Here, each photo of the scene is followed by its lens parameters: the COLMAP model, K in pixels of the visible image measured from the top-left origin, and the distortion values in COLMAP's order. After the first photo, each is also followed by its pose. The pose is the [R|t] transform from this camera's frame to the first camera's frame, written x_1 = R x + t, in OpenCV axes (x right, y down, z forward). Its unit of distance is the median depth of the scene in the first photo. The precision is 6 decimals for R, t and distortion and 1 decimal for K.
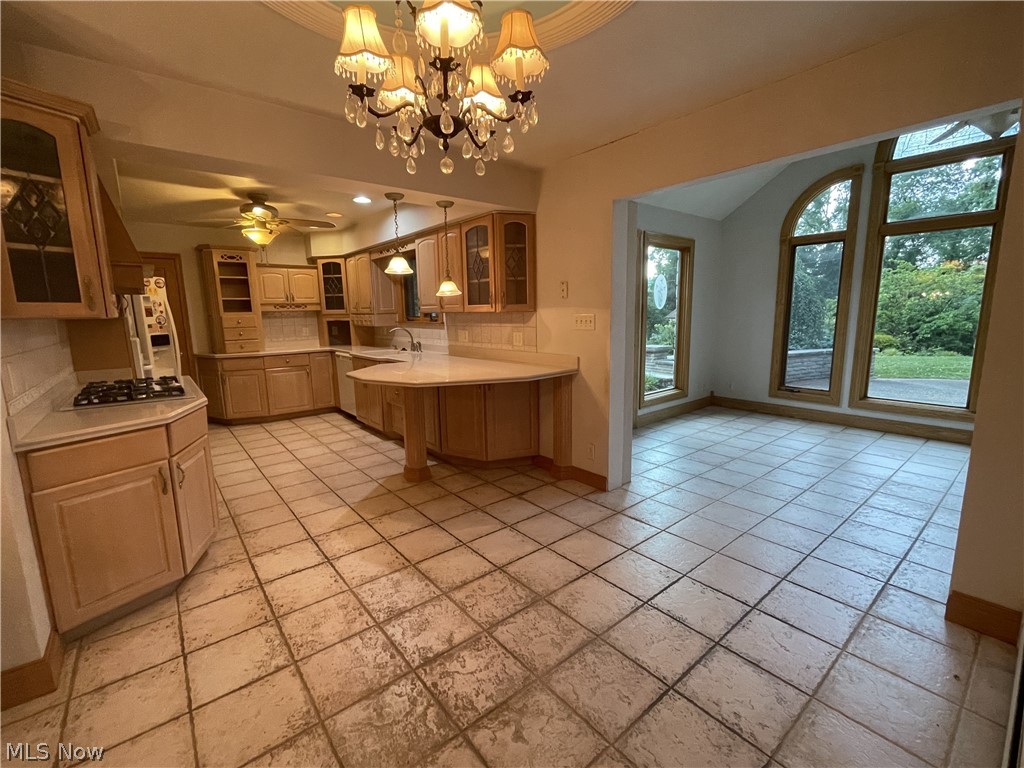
lens RADIAL K [[446.9, 0, 512.0], [0, 446.9, 384.0], [0, 0, 1]] dist [-0.000663, -0.000690]
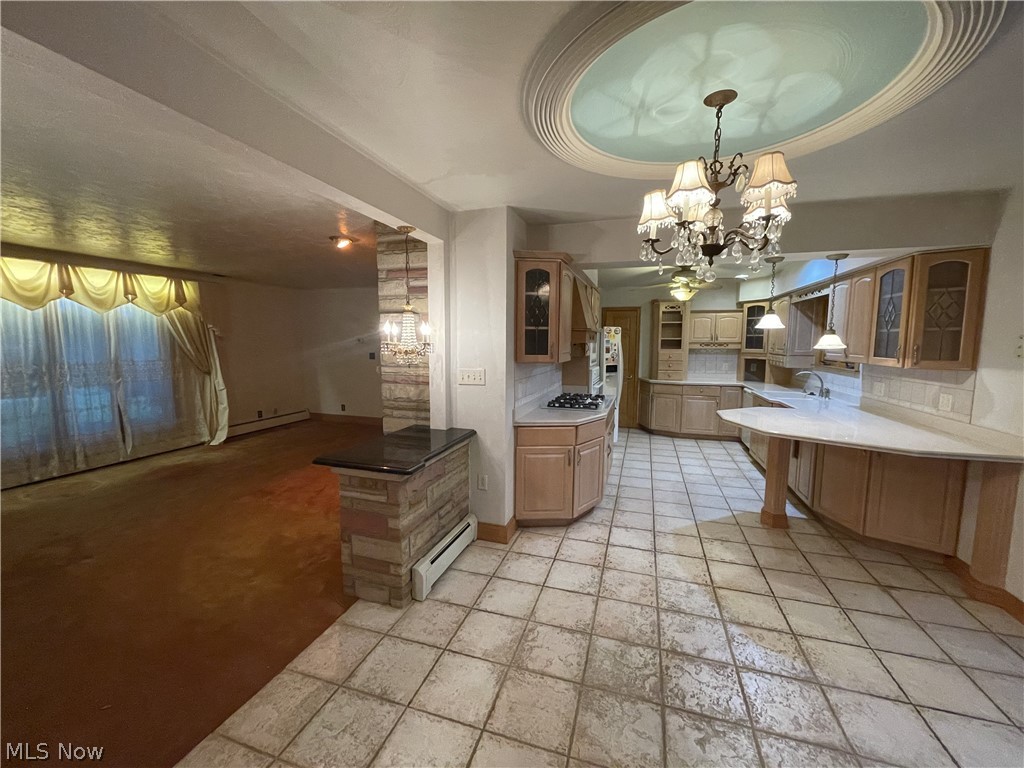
lens RADIAL K [[411.9, 0, 512.0], [0, 411.9, 384.0], [0, 0, 1]] dist [-0.001230, -0.000180]
pose [[0.546452, 0.107727, -0.830533, 0.253553], [-0.148919, 0.988388, 0.030220, -0.052272], [0.824144, 0.107168, 0.556149, -0.057905]]
